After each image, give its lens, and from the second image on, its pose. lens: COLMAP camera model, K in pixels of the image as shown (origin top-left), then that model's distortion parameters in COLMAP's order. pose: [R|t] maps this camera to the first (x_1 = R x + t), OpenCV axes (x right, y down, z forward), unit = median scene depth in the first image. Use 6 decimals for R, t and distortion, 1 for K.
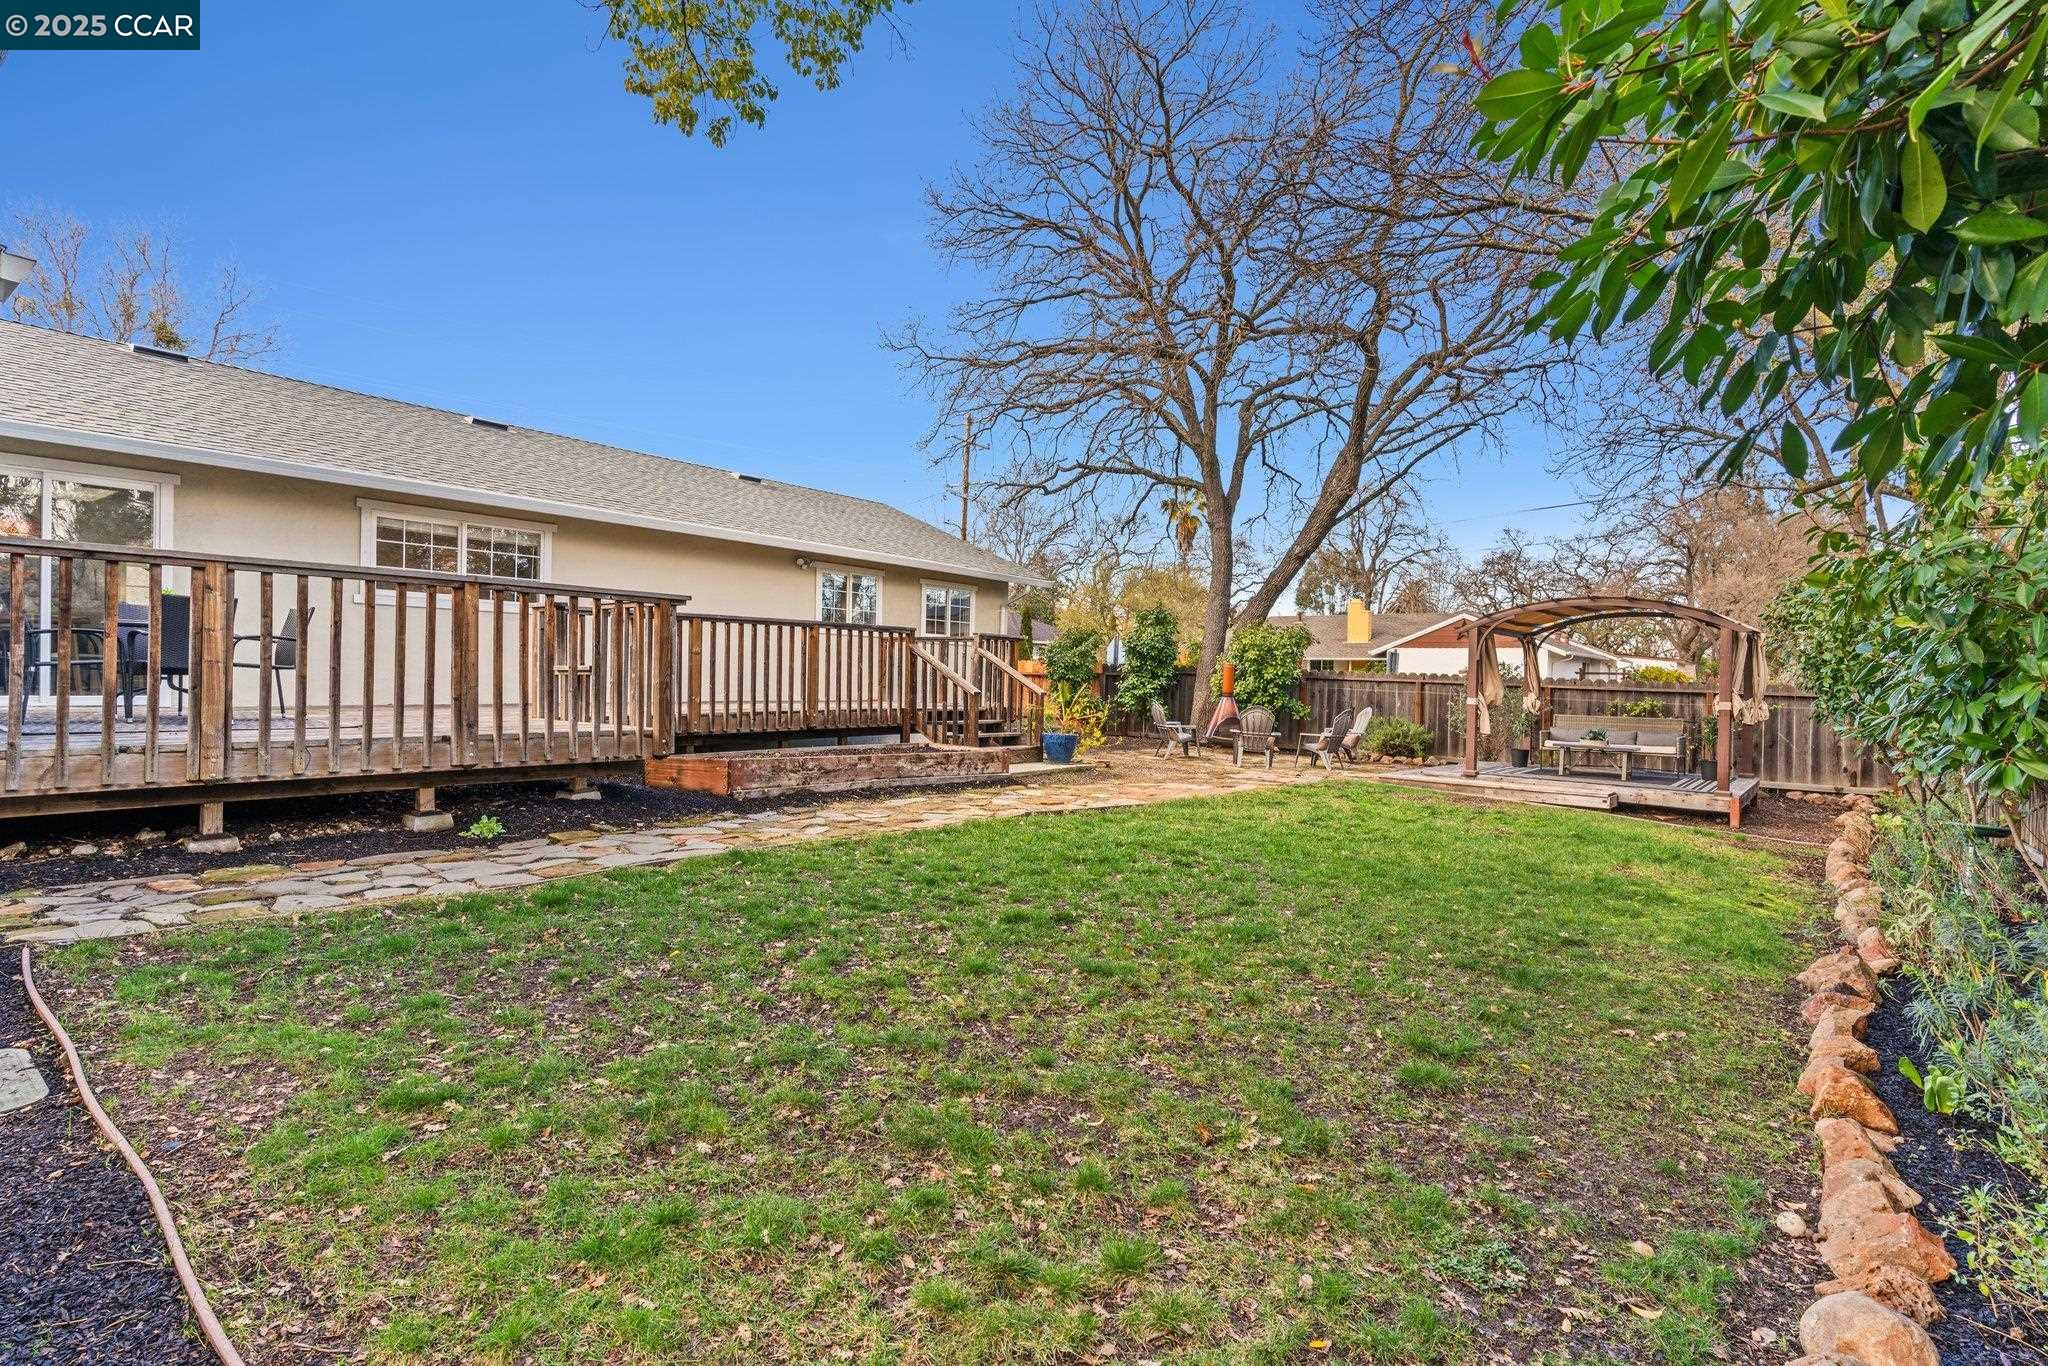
lens RADIAL K [[963.5, 0, 1027.3], [0, 963.5, 681.2], [0, 0, 1]] dist [-0.000421, 0.000289]
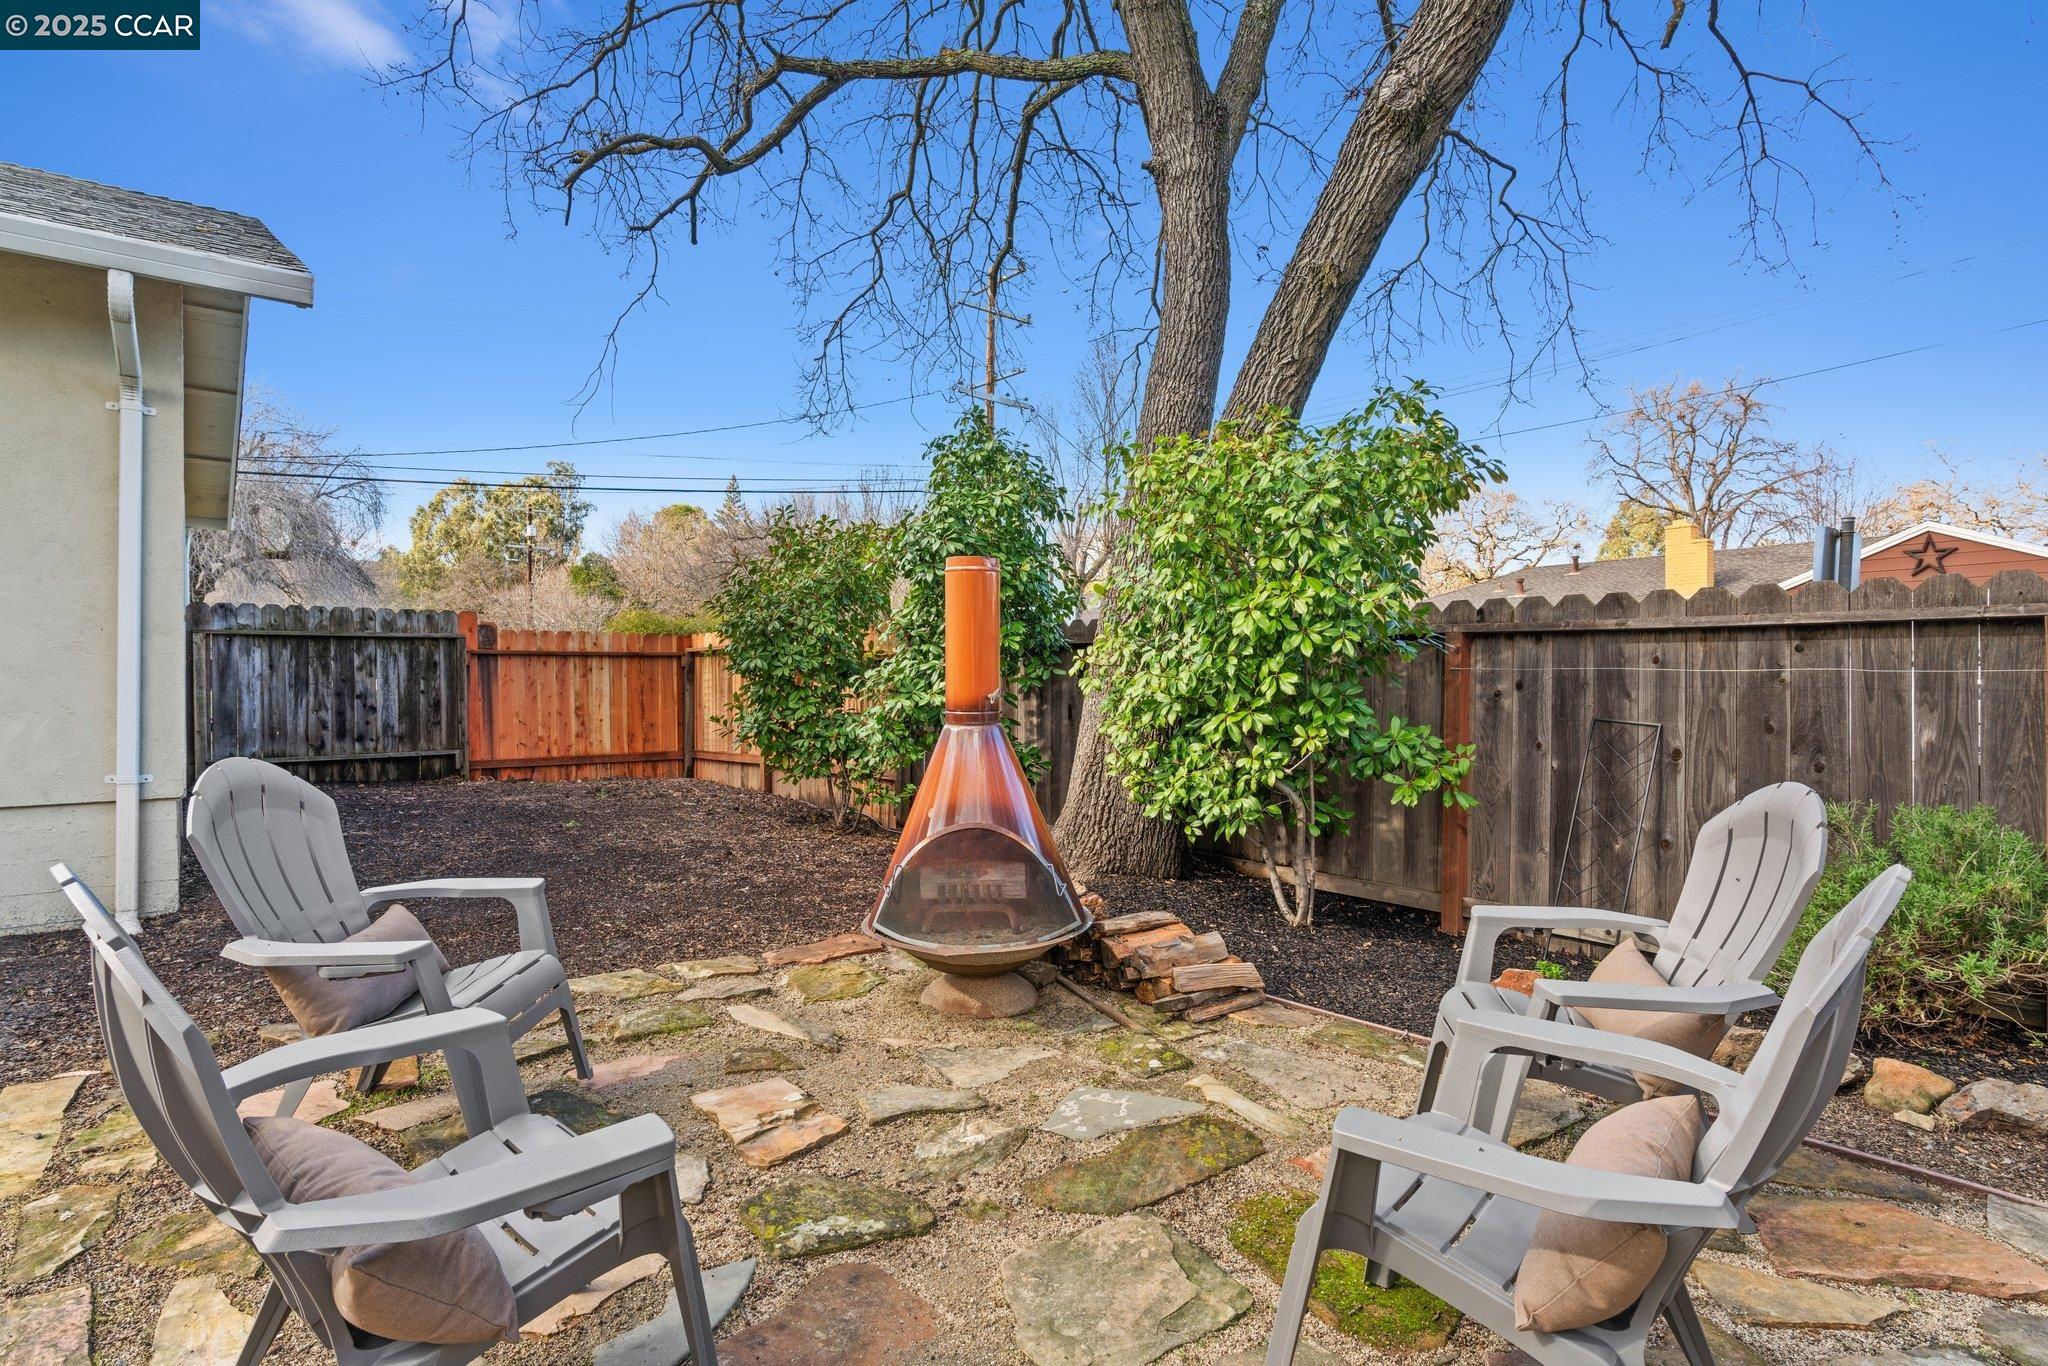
lens RADIAL K [[1031.0, 0, 1026.0], [0, 1031.0, 703.7], [0, 0, 1]] dist [-0.026843, -0.000257]
pose [[0.969484, -0.024359, -0.243942, 0.289487], [0.027499, 0.999577, 0.009474, 0.011817], [0.243608, -0.015893, 0.969744, 0.847536]]
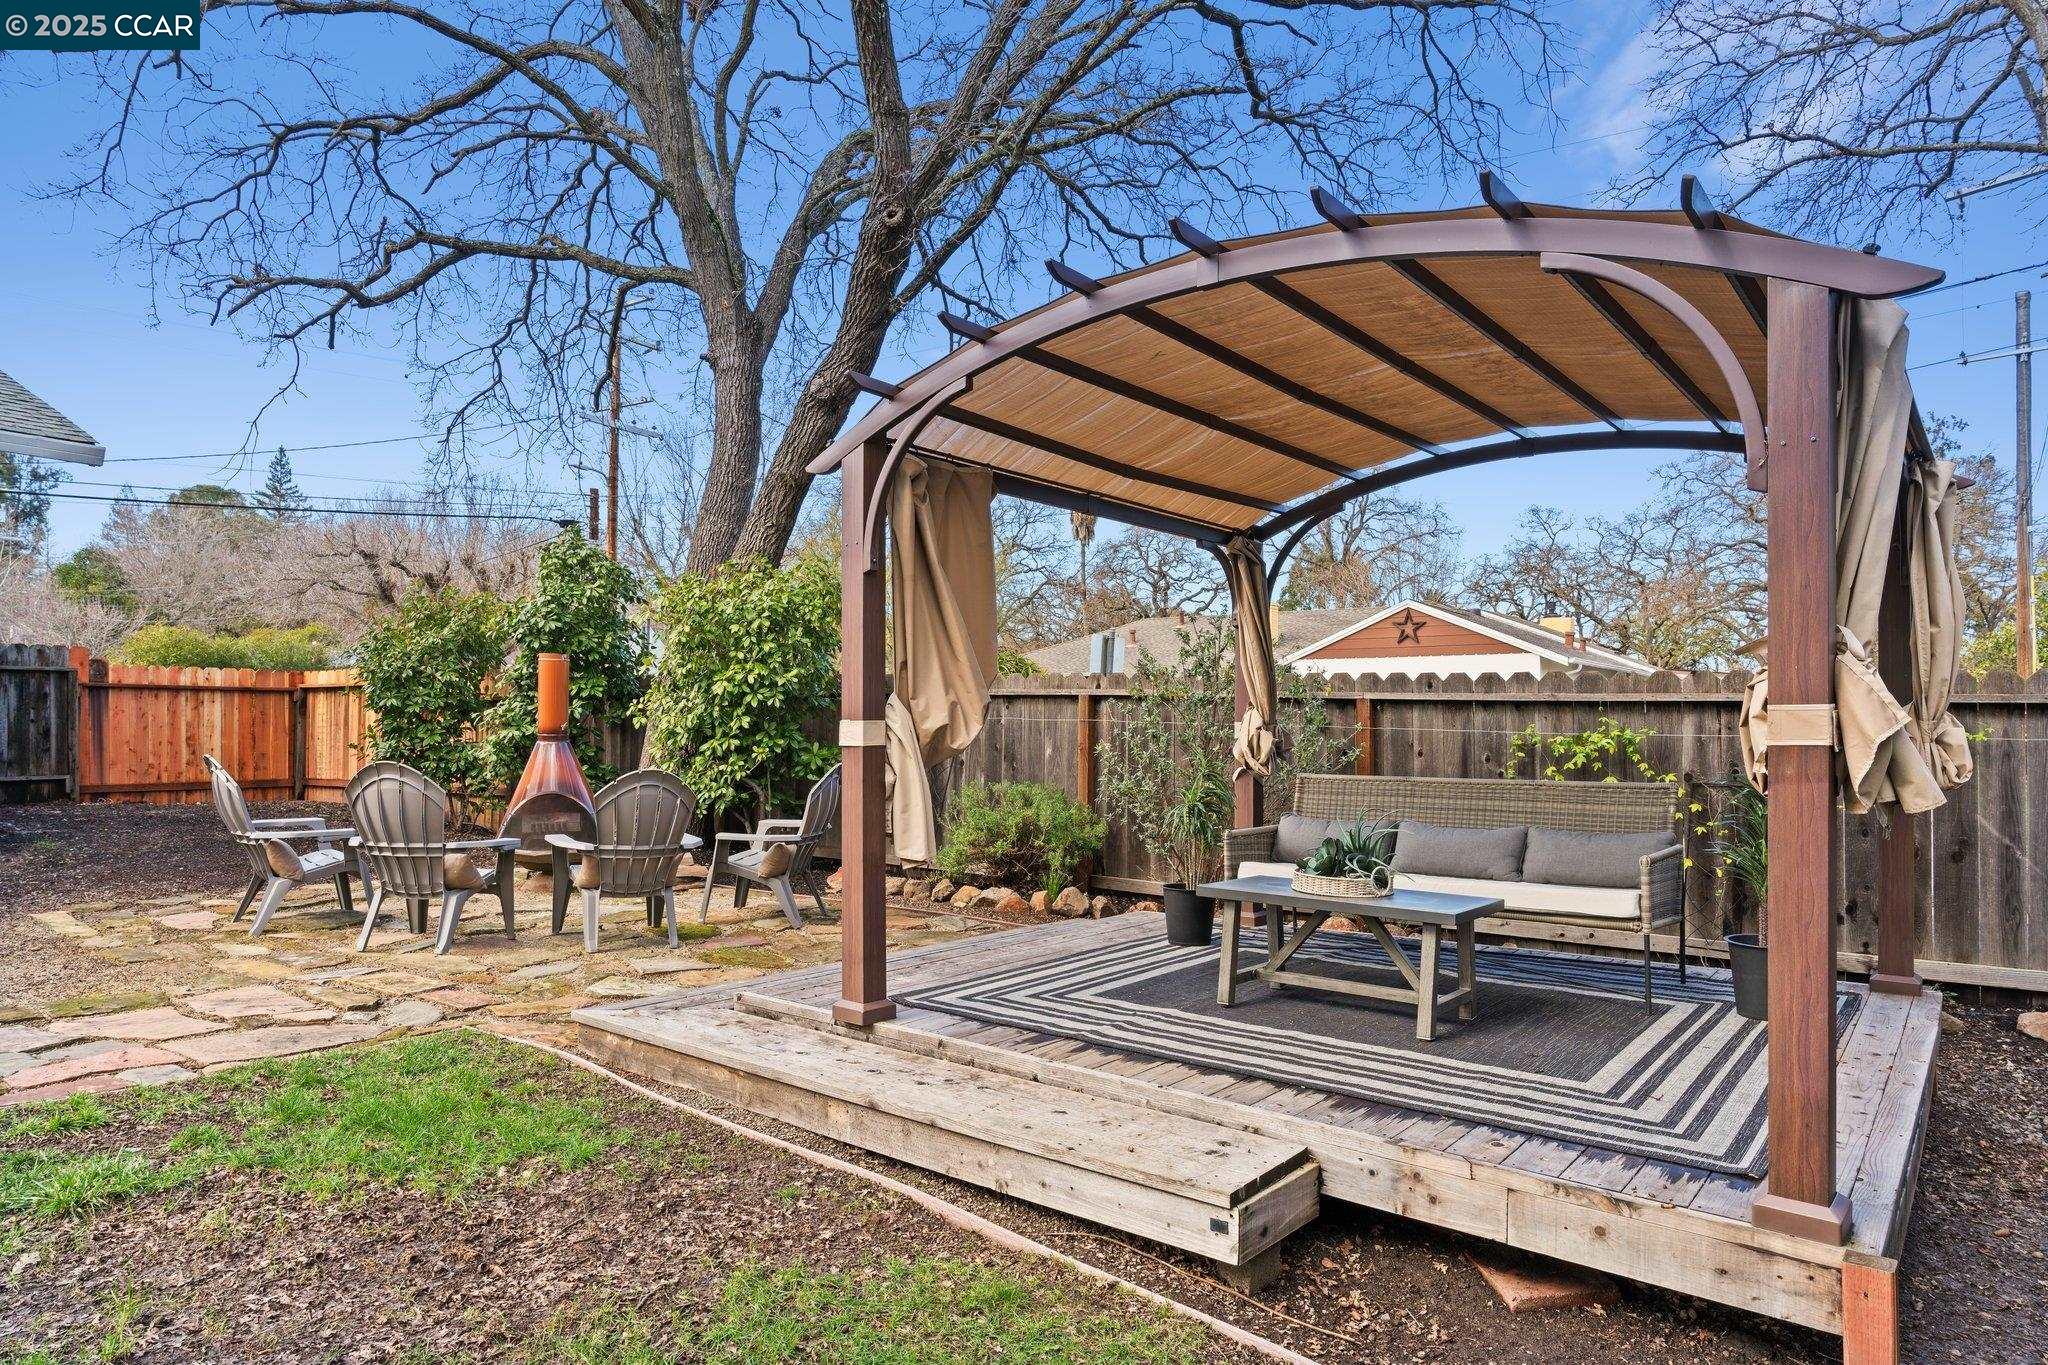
lens RADIAL K [[1207.7, 0, 1017.2], [0, 1207.7, 718.4], [0, 0, 1]] dist [-0.006571, 0.001236]
pose [[0.999354, -0.016107, 0.032112, 0.402143], [0.016411, 0.999823, -0.009224, 0.016707], [-0.031957, 0.009745, 0.999442, 0.549913]]
